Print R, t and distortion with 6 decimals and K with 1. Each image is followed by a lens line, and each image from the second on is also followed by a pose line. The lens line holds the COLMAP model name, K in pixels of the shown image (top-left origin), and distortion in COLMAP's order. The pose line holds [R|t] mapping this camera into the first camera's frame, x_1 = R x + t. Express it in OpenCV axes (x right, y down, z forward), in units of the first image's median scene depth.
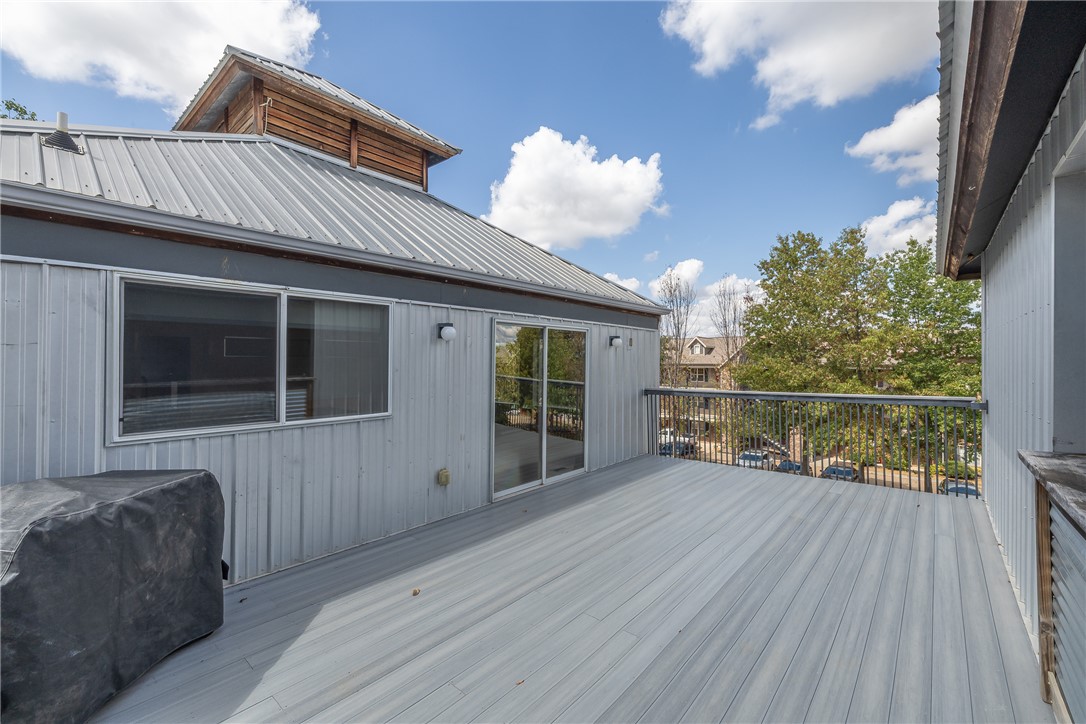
lens RADIAL K [[453.7, 0, 539.9], [0, 453.7, 359.1], [0, 0, 1]] dist [0.001387, 0.000637]
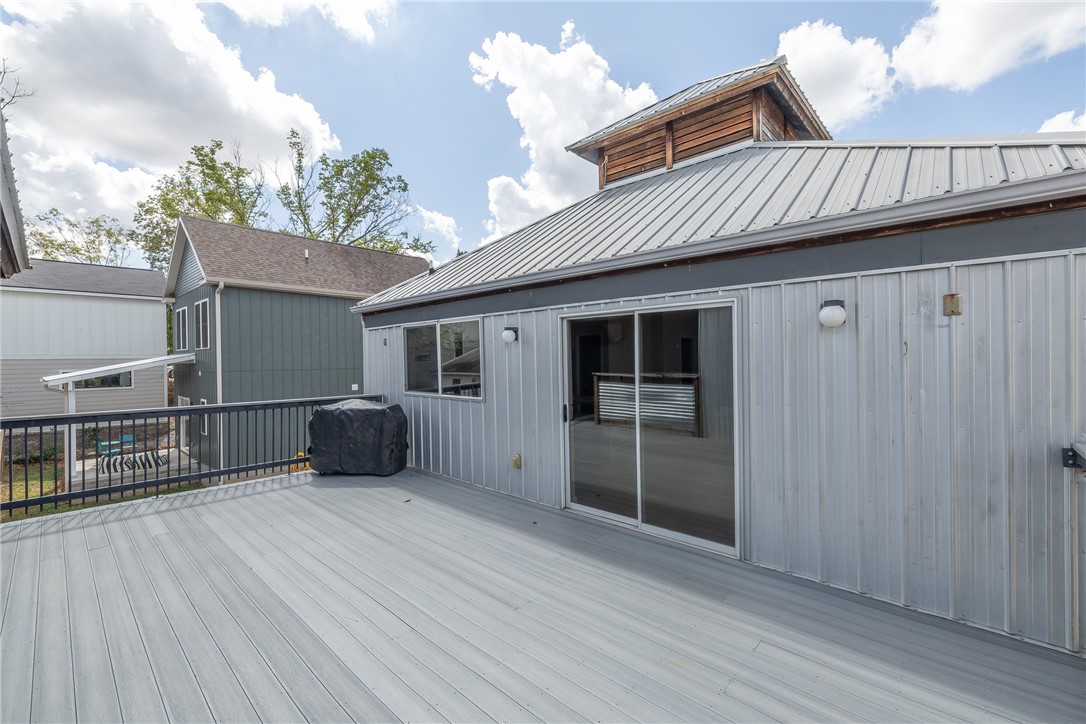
lens RADIAL K [[453.7, 0, 544.5], [0, 453.7, 363.7], [0, 0, 1]] dist [0.001387, 0.000637]
pose [[-0.022655, 0.011870, -0.999673, 0.862357], [0.014783, 0.999824, 0.011537, 0.000684], [0.999634, -0.014516, -0.022826, 1.018604]]
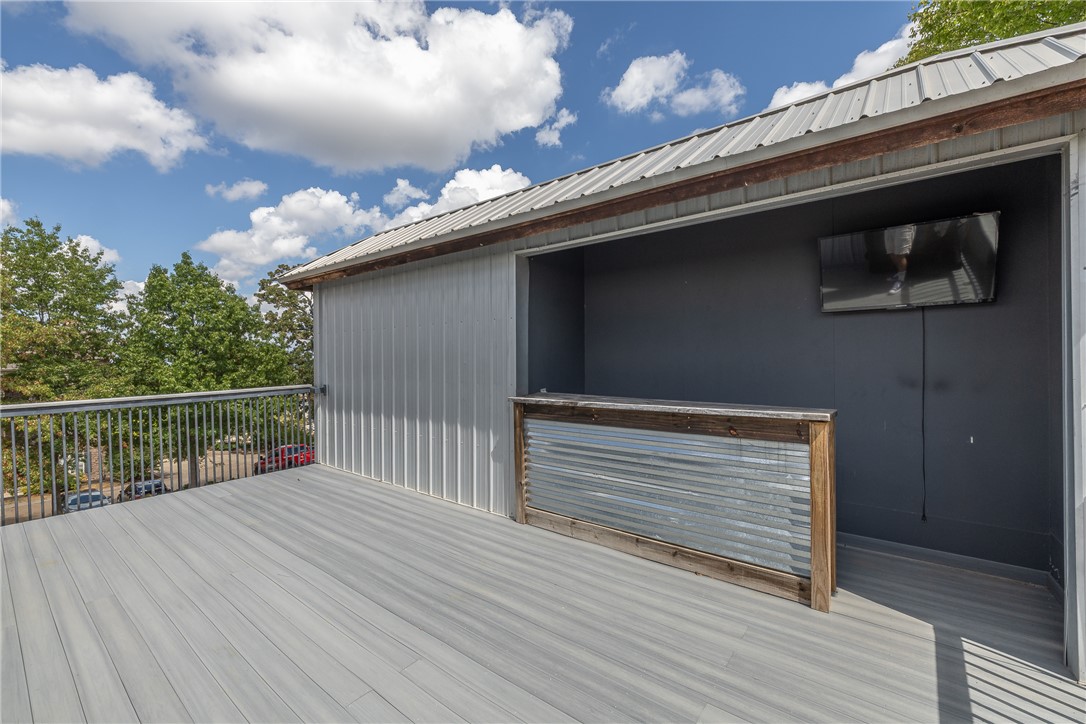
lens RADIAL K [[453.7, 0, 540.4], [0, 453.7, 362.9], [0, 0, 1]] dist [0.001387, 0.000637]
pose [[-0.058883, -0.006107, 0.998246, -0.356382], [0.006964, 0.999954, 0.006528, 0.017939], [-0.998241, 0.007337, -0.058838, 0.433233]]
